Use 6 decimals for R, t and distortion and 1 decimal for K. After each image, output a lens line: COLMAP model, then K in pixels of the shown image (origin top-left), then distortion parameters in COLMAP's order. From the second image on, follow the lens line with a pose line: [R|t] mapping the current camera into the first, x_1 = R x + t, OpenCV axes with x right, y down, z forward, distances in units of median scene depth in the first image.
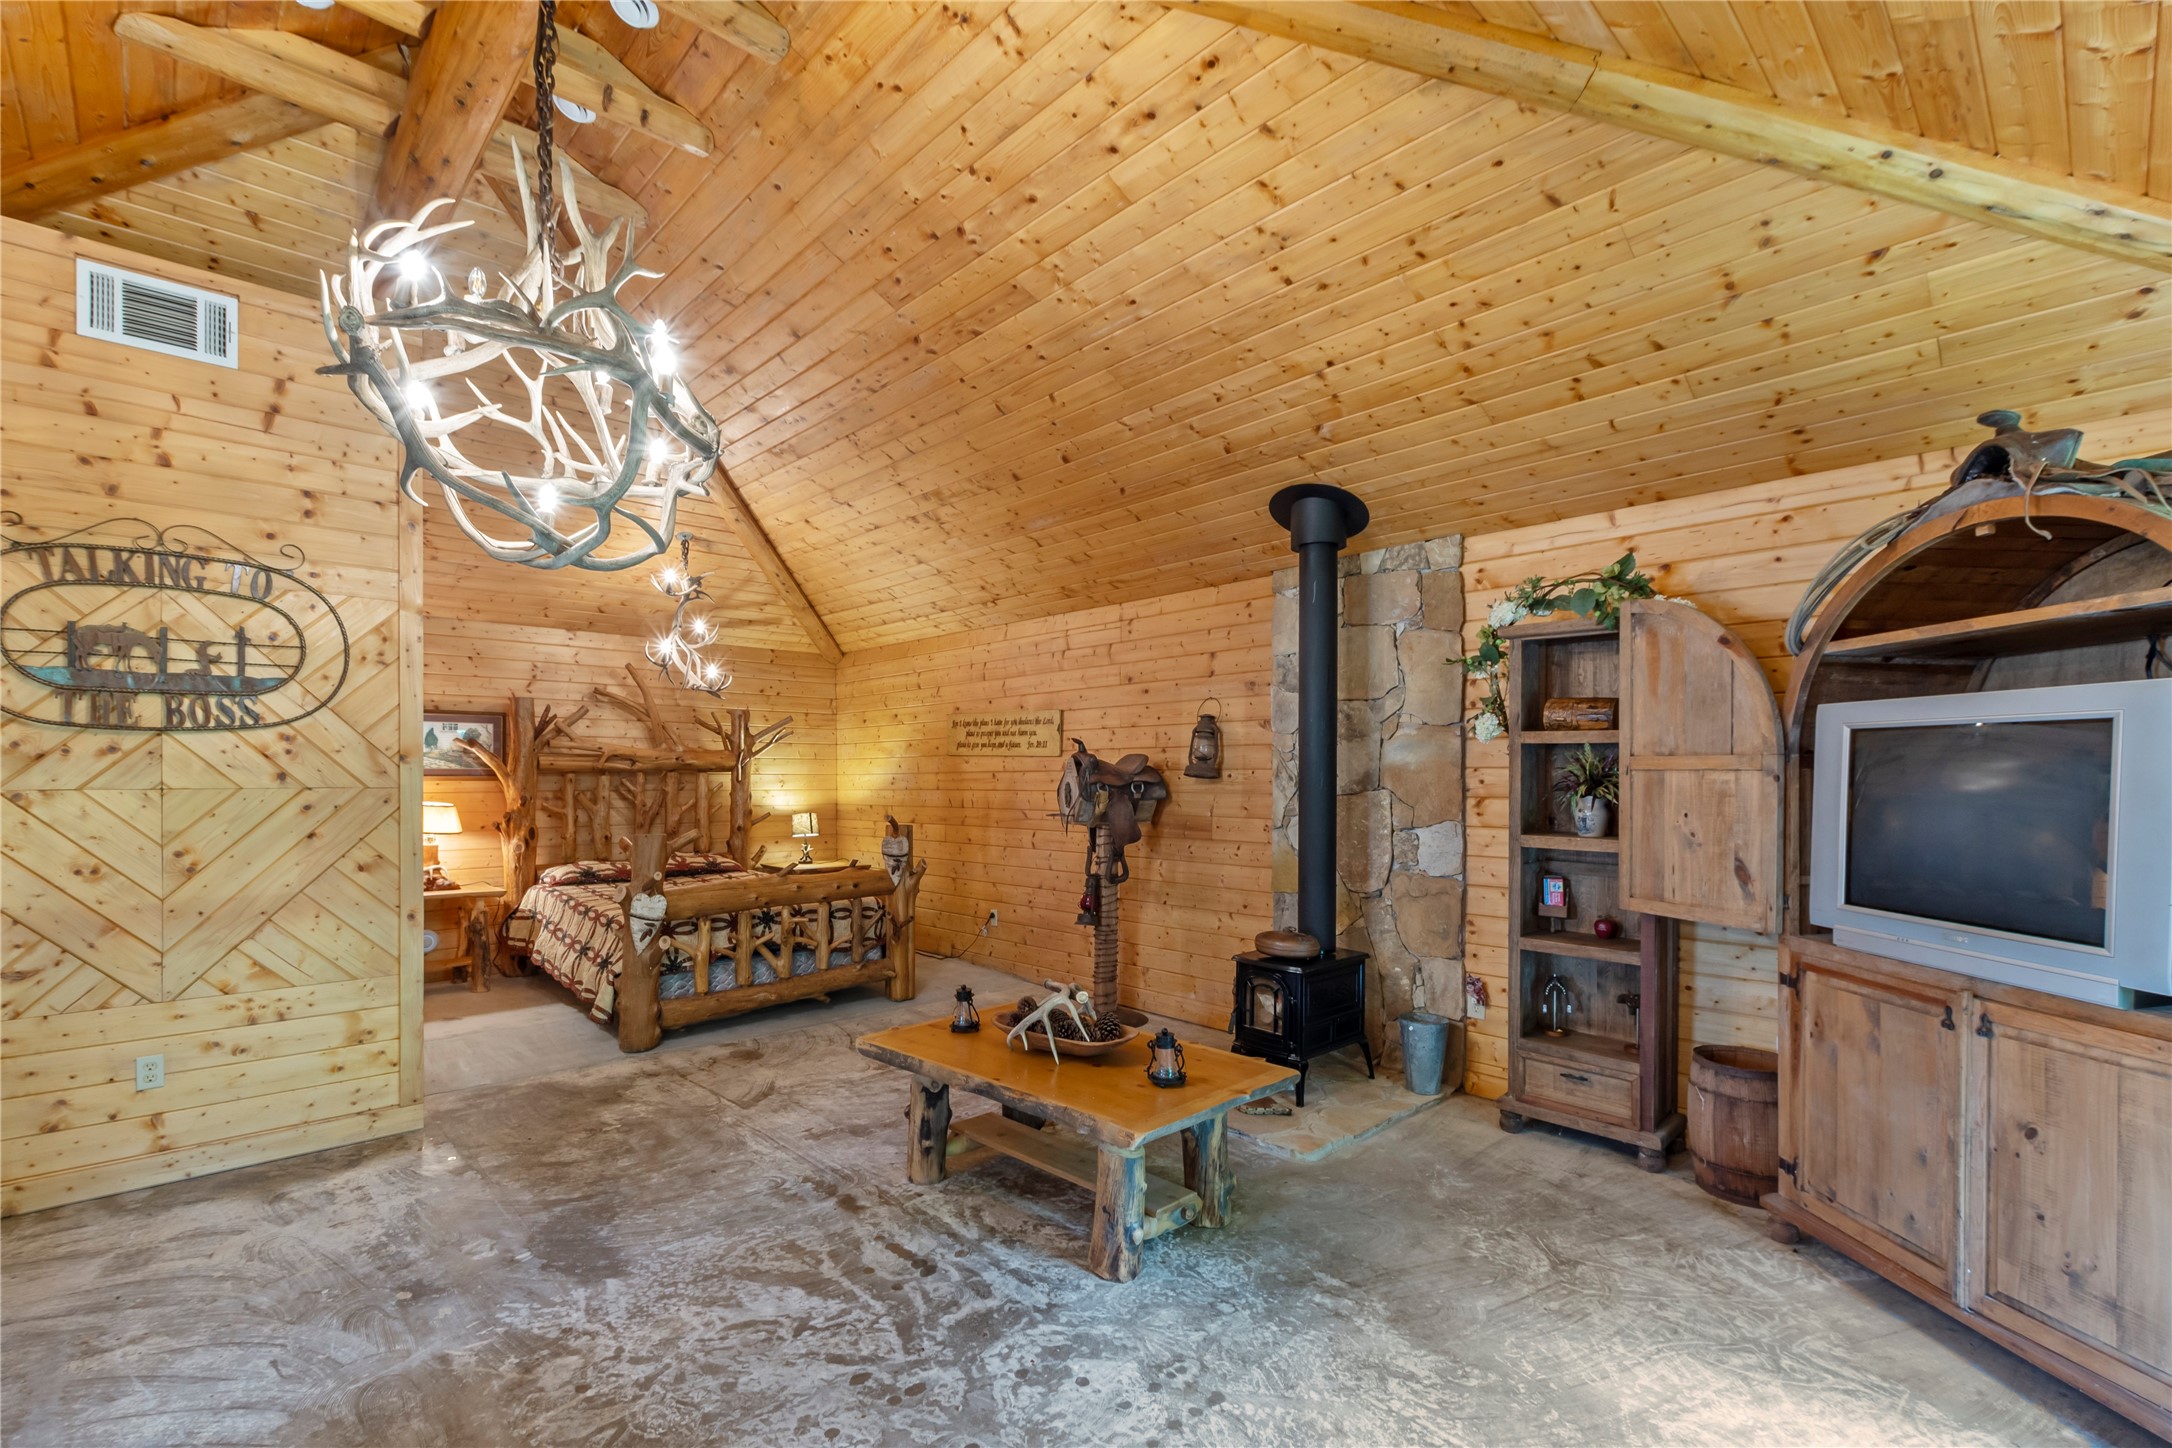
lens RADIAL K [[962.2, 0, 1075.3], [0, 962.2, 781.8], [0, 0, 1]] dist [0.001731, -0.000147]
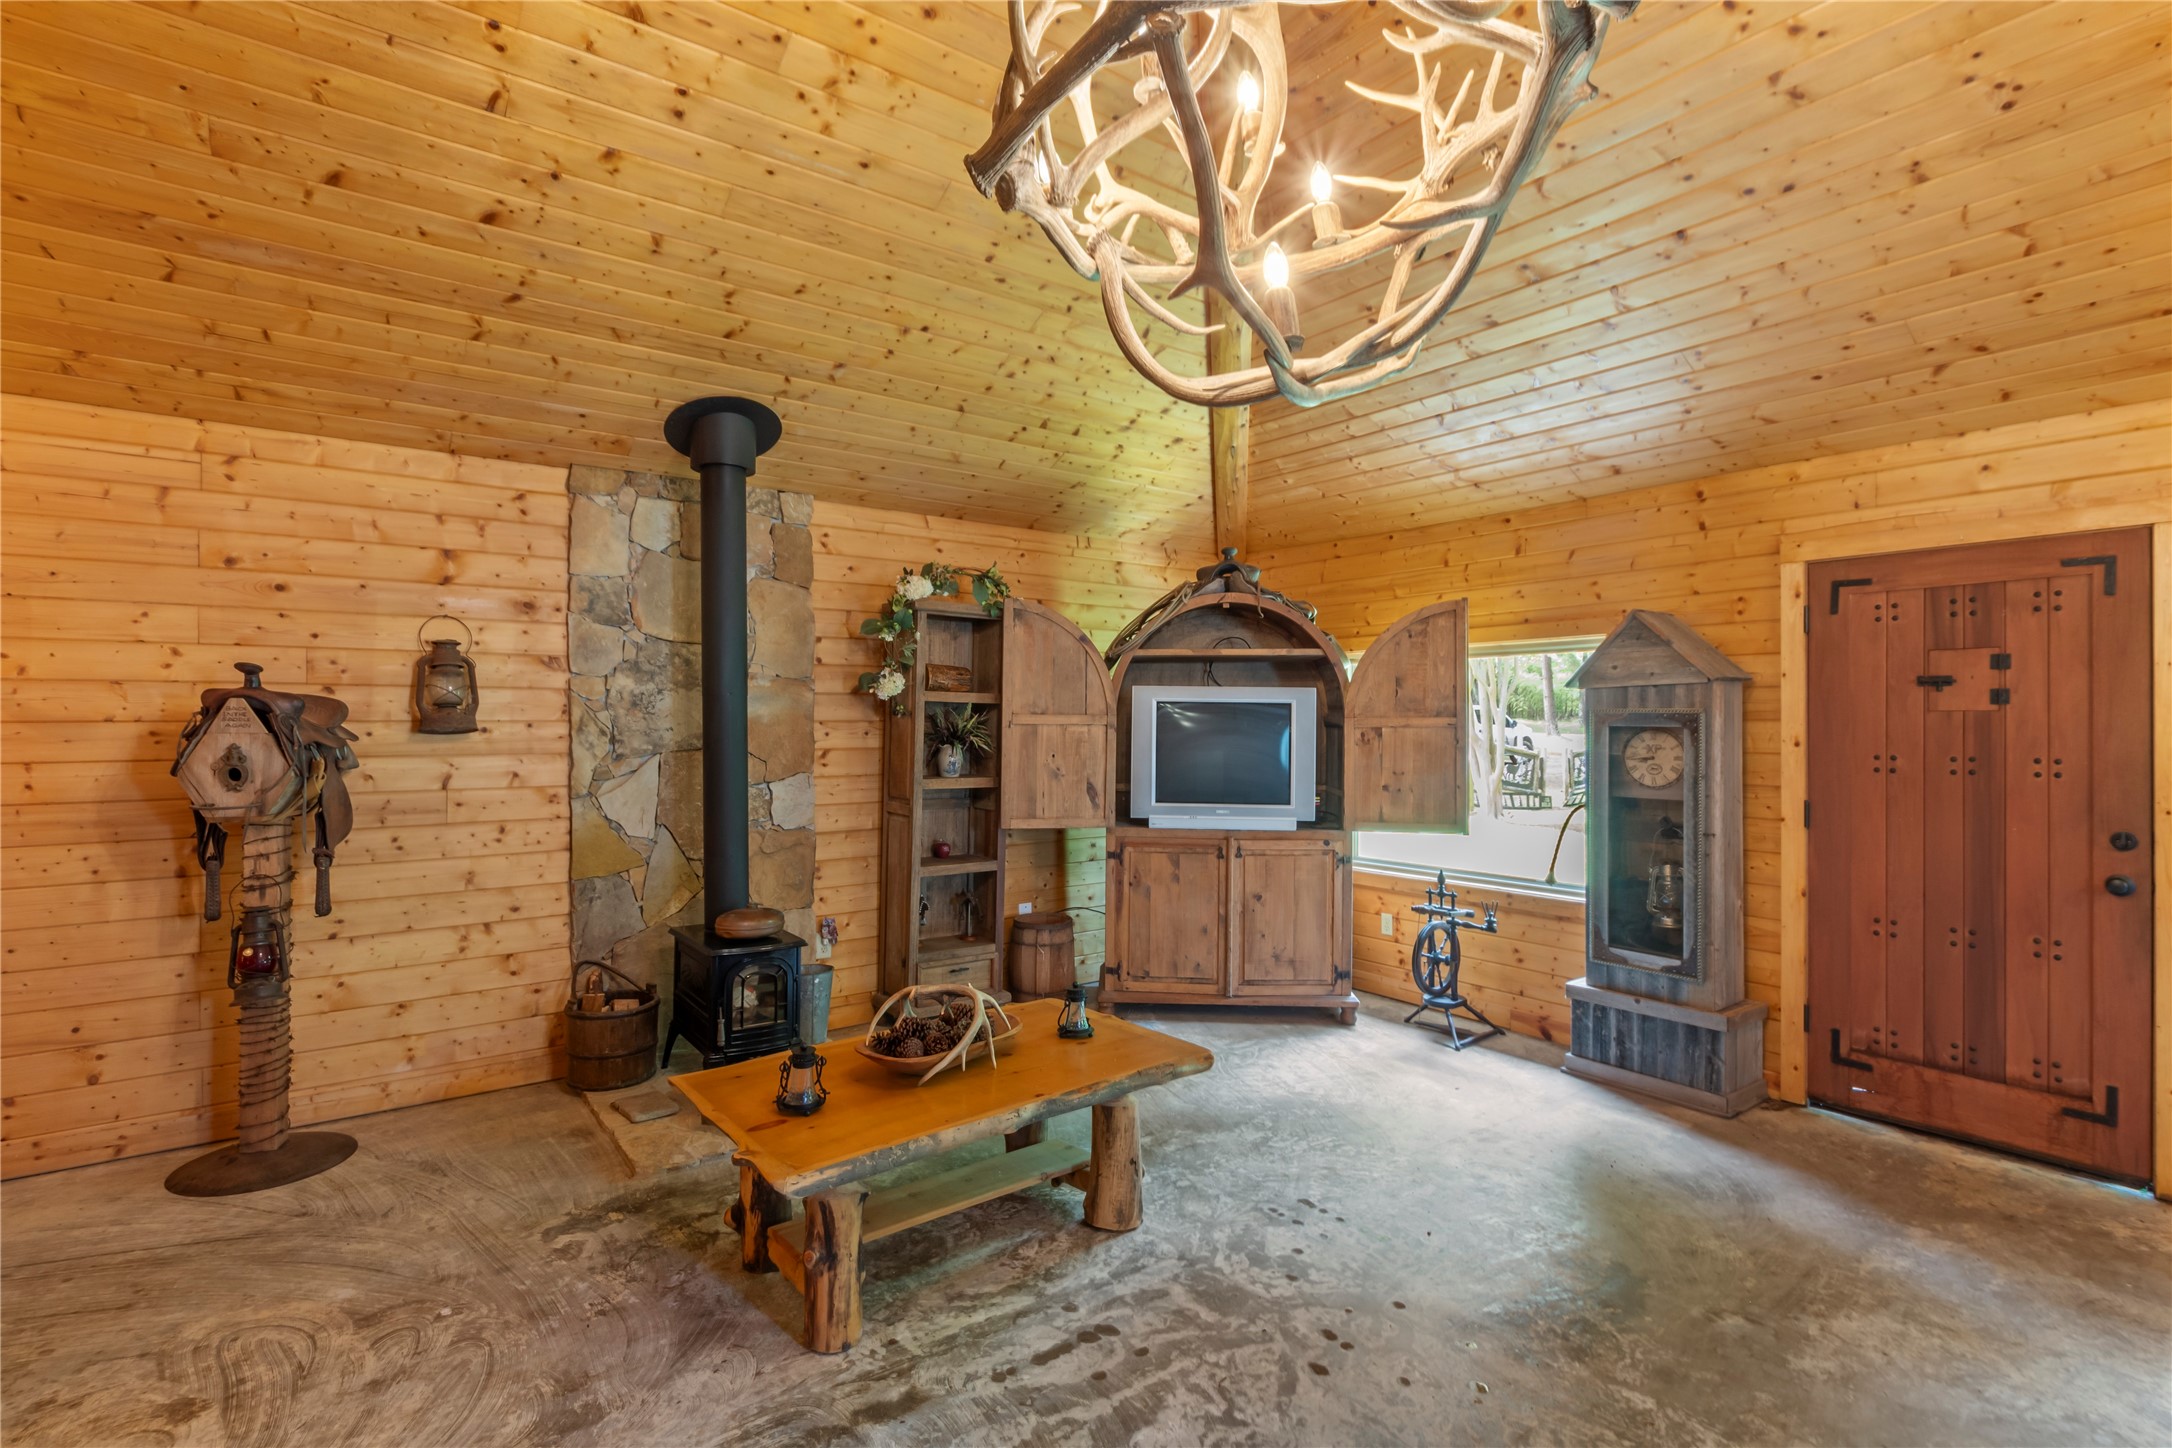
lens RADIAL K [[1022.6, 0, 1086.0], [0, 1022.6, 724.0], [0, 0, 1]] dist [0.000557, -0.000074]
pose [[0.108307, -0.002871, 0.994113, -0.882776], [0.005462, 0.999982, 0.002293, -0.016252], [-0.994102, 0.005182, 0.108321, 0.785320]]
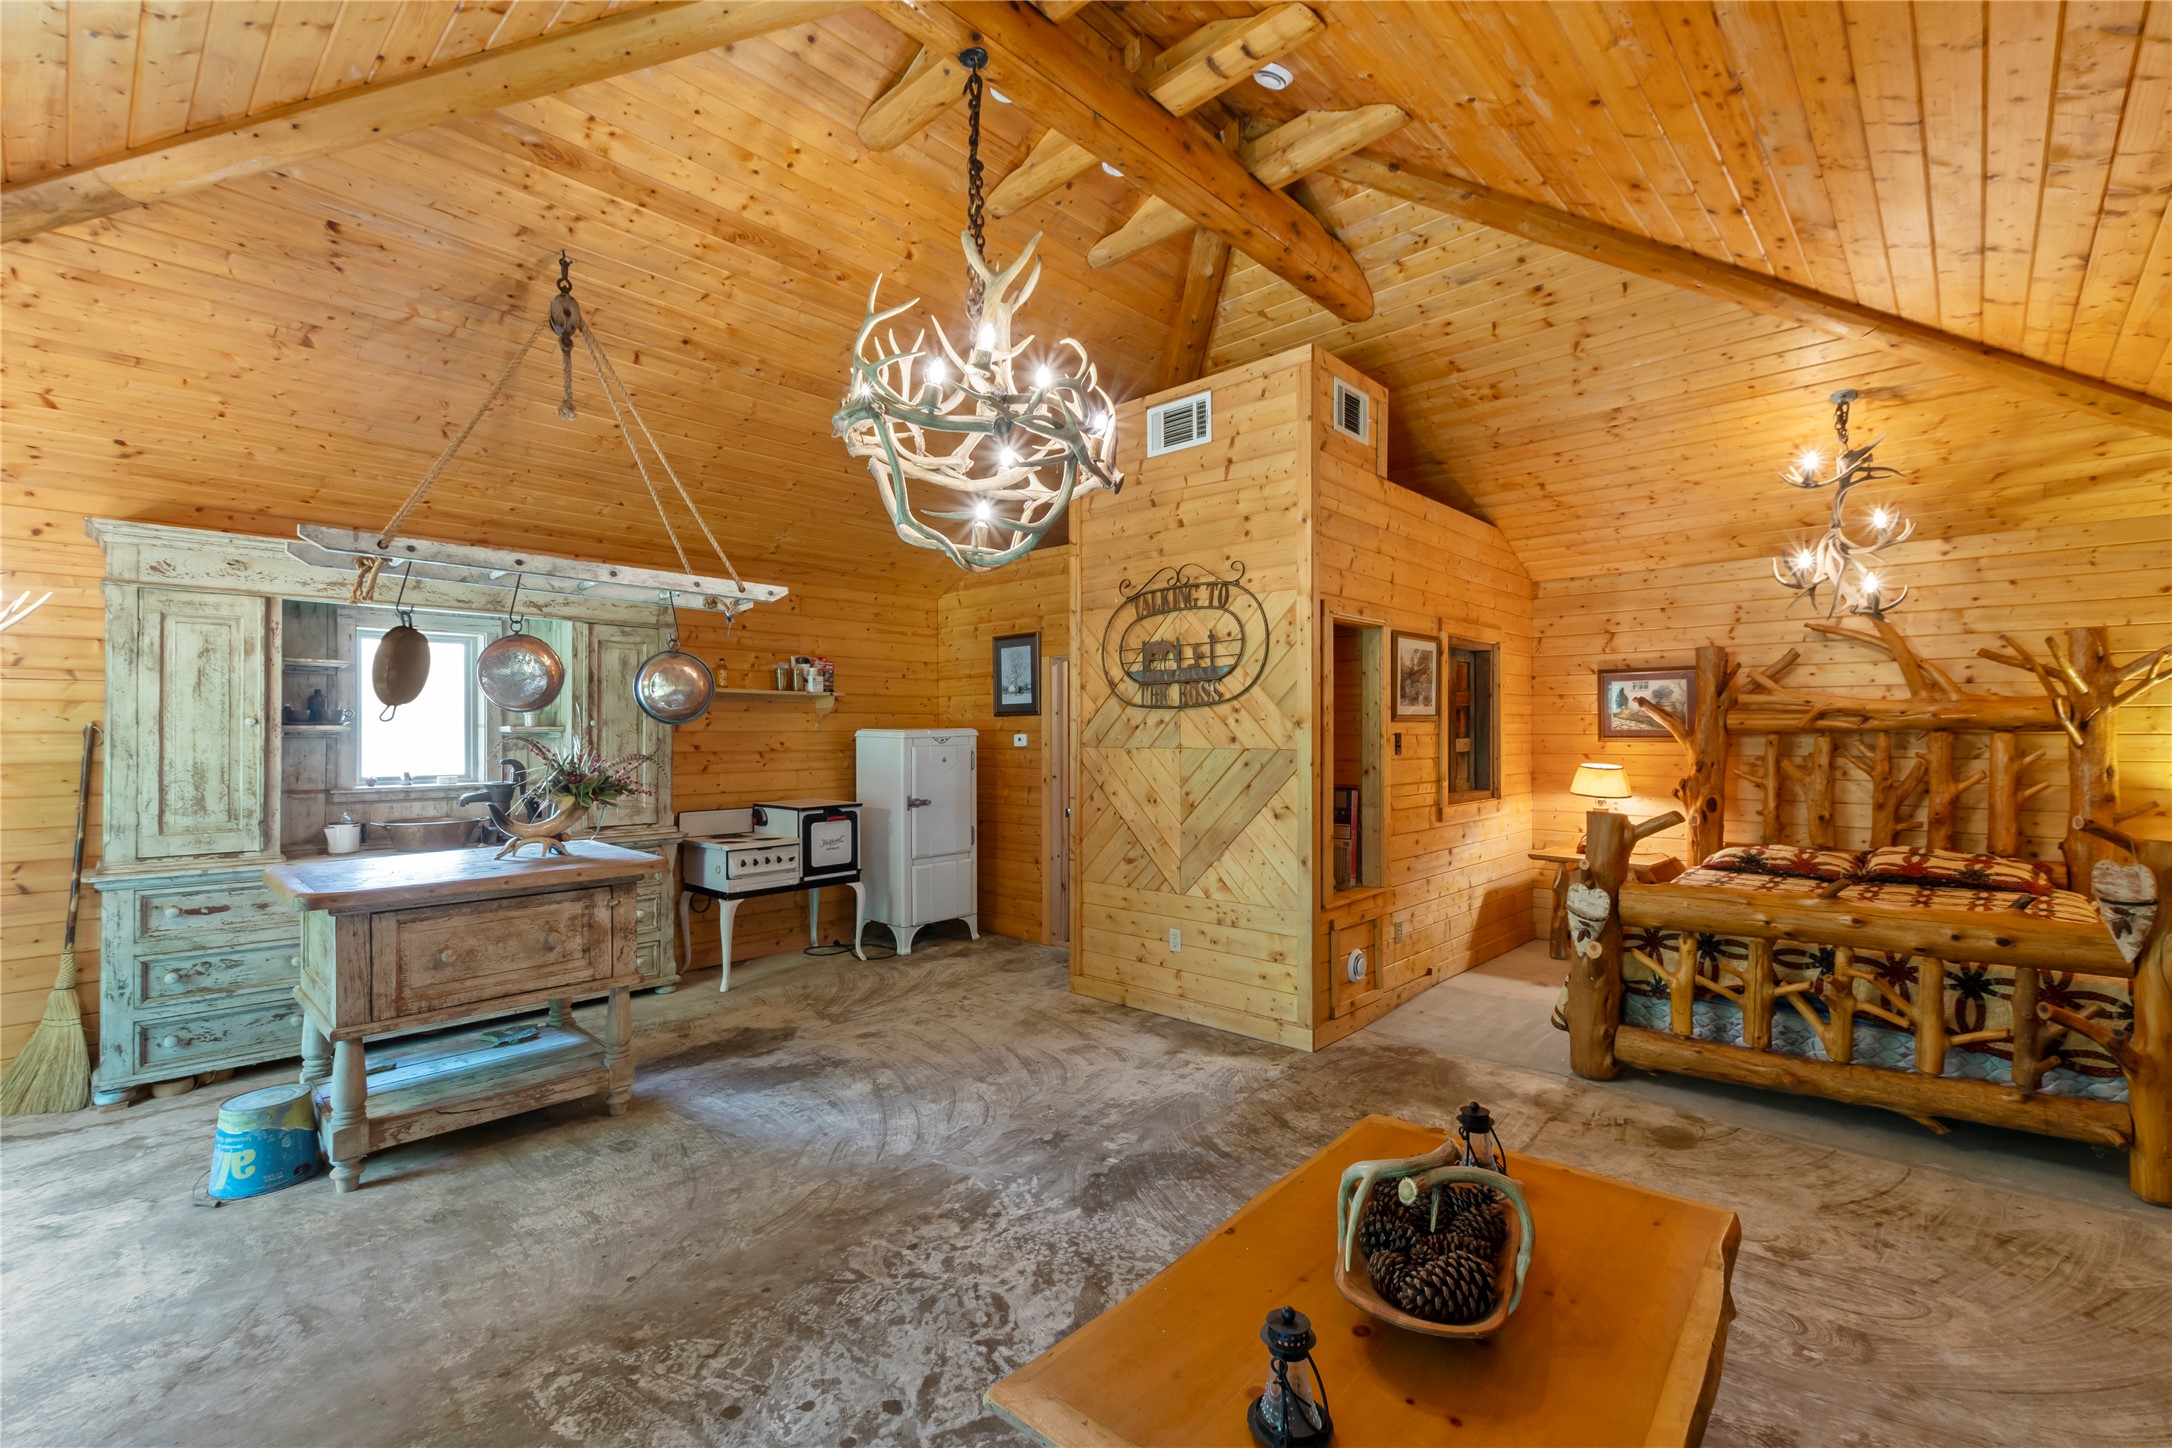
lens RADIAL K [[939.9, 0, 1084.6], [0, 939.9, 728.7], [0, 0, 1]] dist [0.001082, 0.000079]
pose [[0.062253, -0.005586, -0.998045, 0.479372], [-0.004388, 0.999973, -0.005870, -0.013155], [0.998051, 0.004745, 0.062227, 0.790377]]
